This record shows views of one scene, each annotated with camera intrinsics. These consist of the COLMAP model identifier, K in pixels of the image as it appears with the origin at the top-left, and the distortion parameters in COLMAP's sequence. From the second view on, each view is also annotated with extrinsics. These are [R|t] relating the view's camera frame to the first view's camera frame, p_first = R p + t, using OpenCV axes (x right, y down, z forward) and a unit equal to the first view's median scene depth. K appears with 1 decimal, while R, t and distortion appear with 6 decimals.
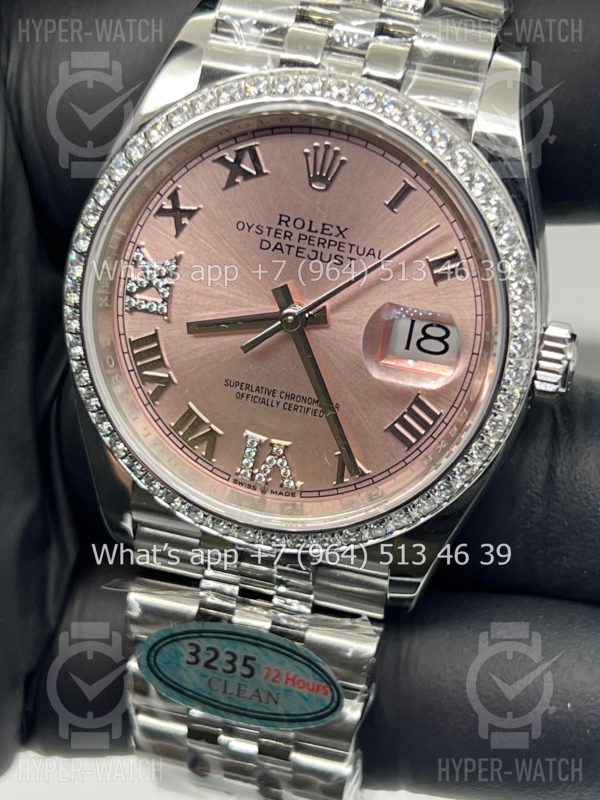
lens RADIAL K [[1879.1, 0, 305.5], [0, 1879.1, 378.7], [0, 0, 1]] dist [0.314667, 0.000000]
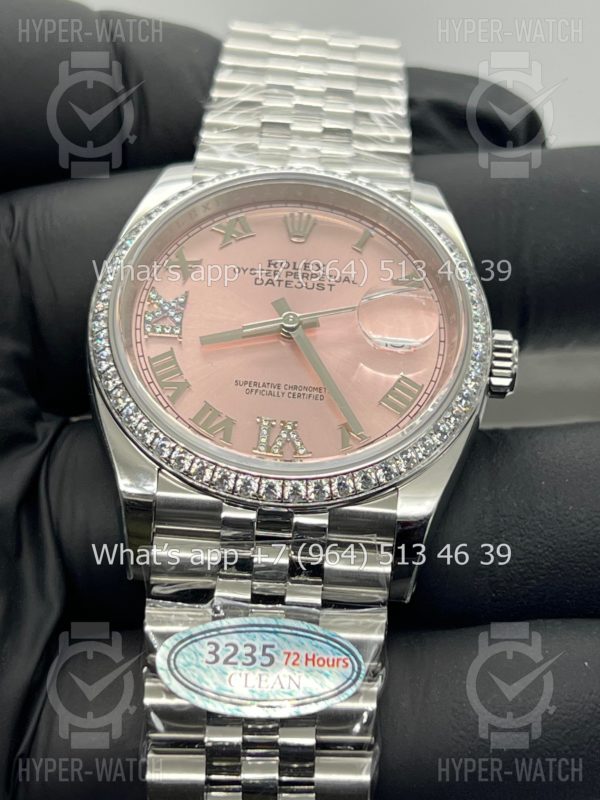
lens RADIAL K [[1879.1, 0, 293.6], [0, 1879.1, 397.3], [0, 0, 1]] dist [0.314667, 0.000000]
pose [[0.965394, 0.027653, 0.259326, -0.309701], [0.146432, 0.765352, -0.626732, 0.744038], [-0.215807, 0.643017, 0.734817, 0.145474]]
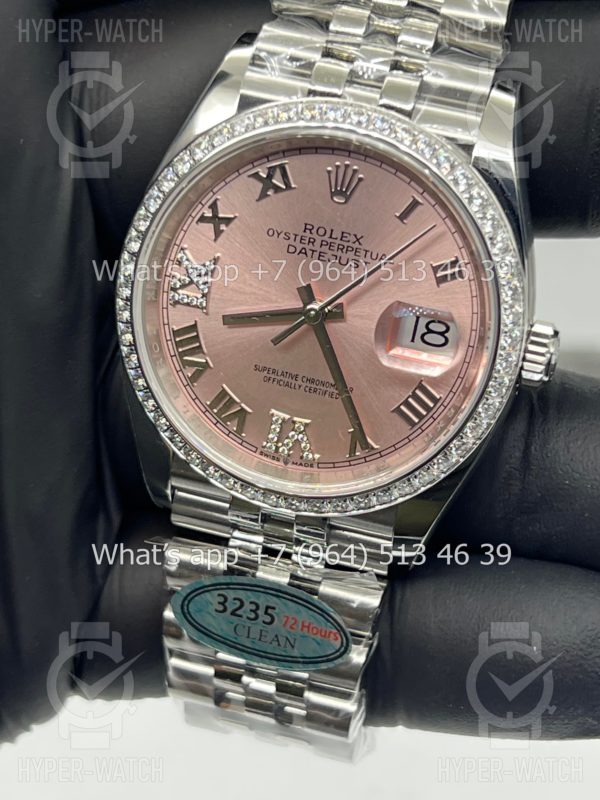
lens RADIAL K [[1879.1, 0, 308.2], [0, 1879.1, 393.1], [0, 0, 1]] dist [0.314667, 0.000000]
pose [[0.999819, 0.018982, -0.000925, -0.008415], [-0.018974, 0.999790, 0.007749, 0.008119], [0.001072, -0.007730, 0.999970, -0.157284]]
